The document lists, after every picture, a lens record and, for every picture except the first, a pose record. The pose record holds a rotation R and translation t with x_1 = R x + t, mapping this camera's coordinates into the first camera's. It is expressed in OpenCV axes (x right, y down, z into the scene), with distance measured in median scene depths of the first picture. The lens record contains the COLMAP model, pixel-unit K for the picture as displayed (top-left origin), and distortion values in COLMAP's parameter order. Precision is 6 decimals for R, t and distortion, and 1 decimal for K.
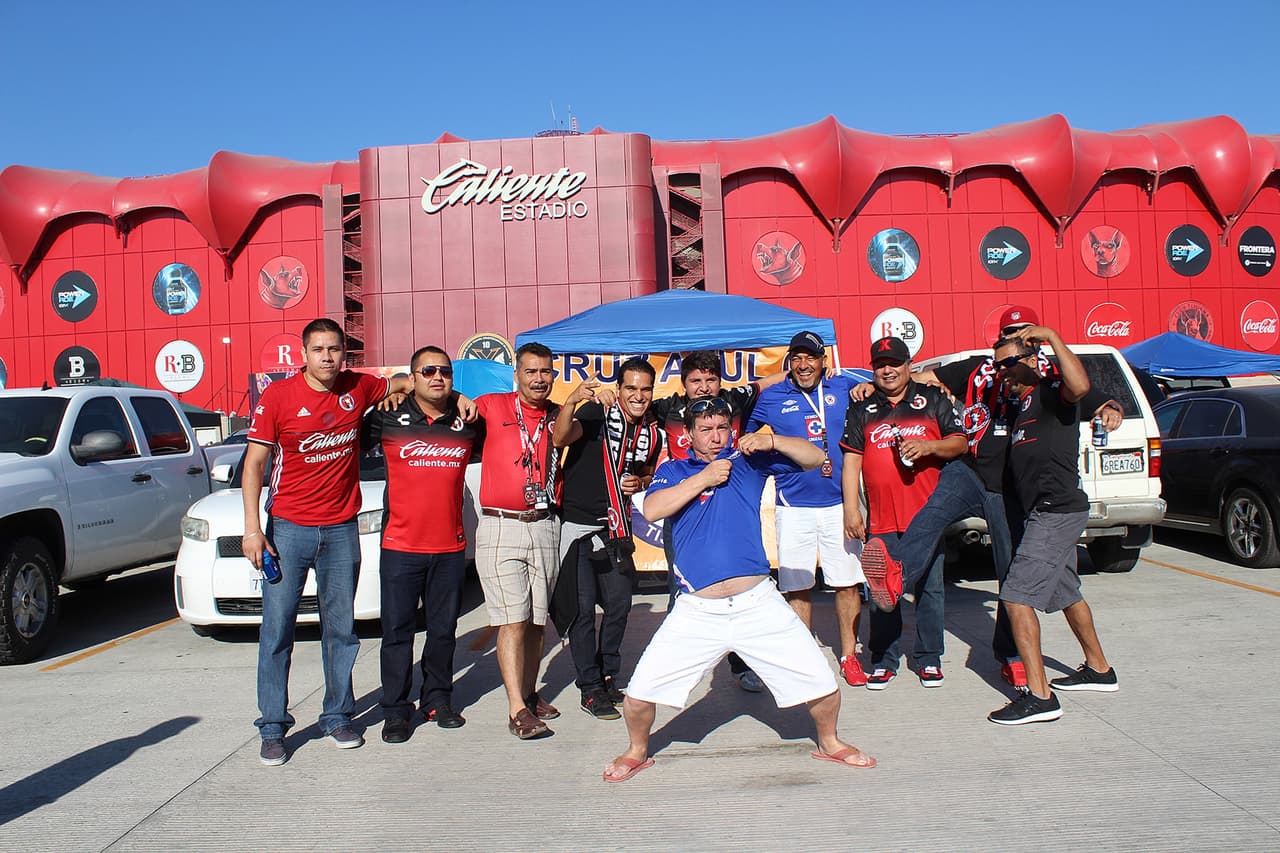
lens RADIAL K [[1086.5, 0, 616.6], [0, 1086.5, 429.0], [0, 0, 1]] dist [-0.179799, 0.157287]
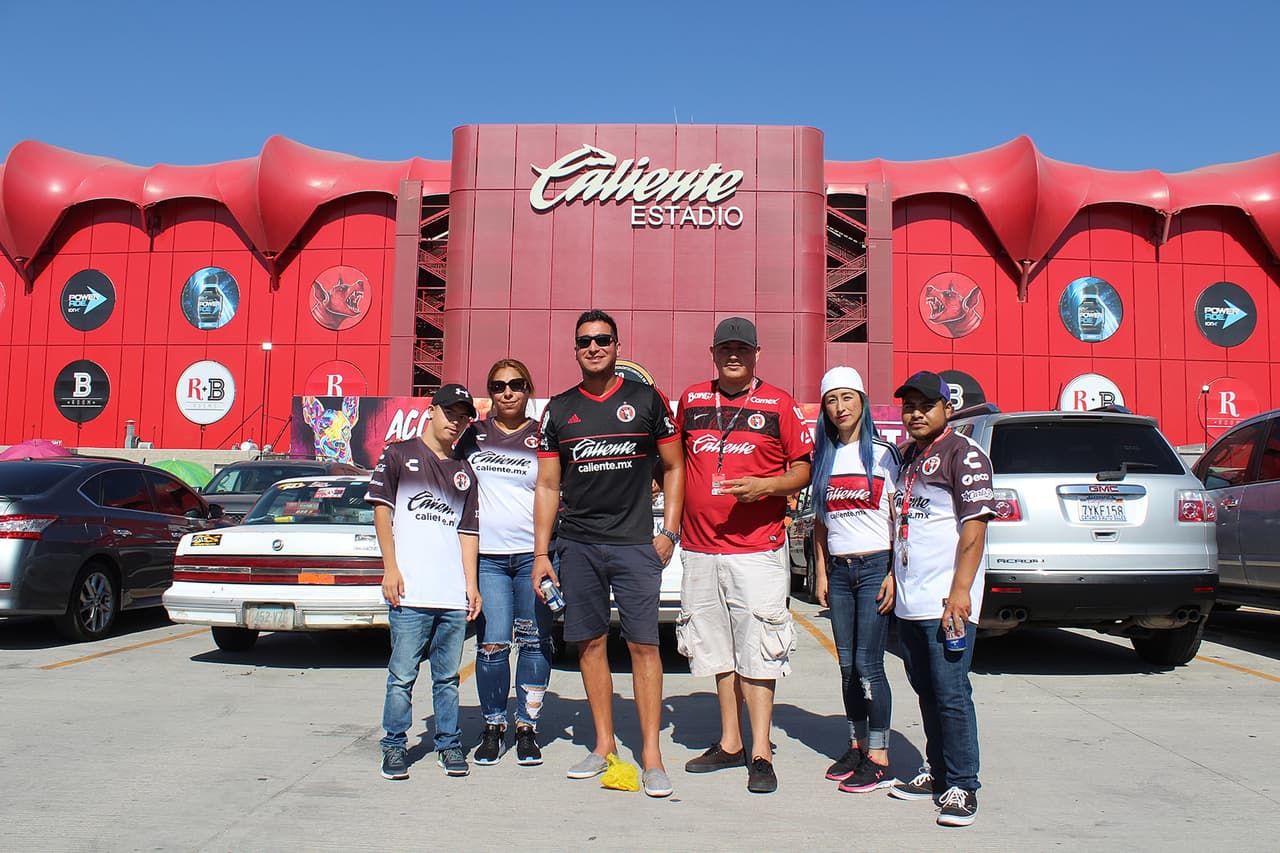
lens RADIAL K [[1082.3, 0, 617.1], [0, 1082.3, 420.9], [0, 0, 1]] dist [-0.165635, 0.134897]
pose [[0.997790, 0.060281, -0.027951, -0.078066], [-0.062289, 0.995035, -0.077626, 0.007236], [0.023133, 0.079195, 0.996591, 0.211114]]
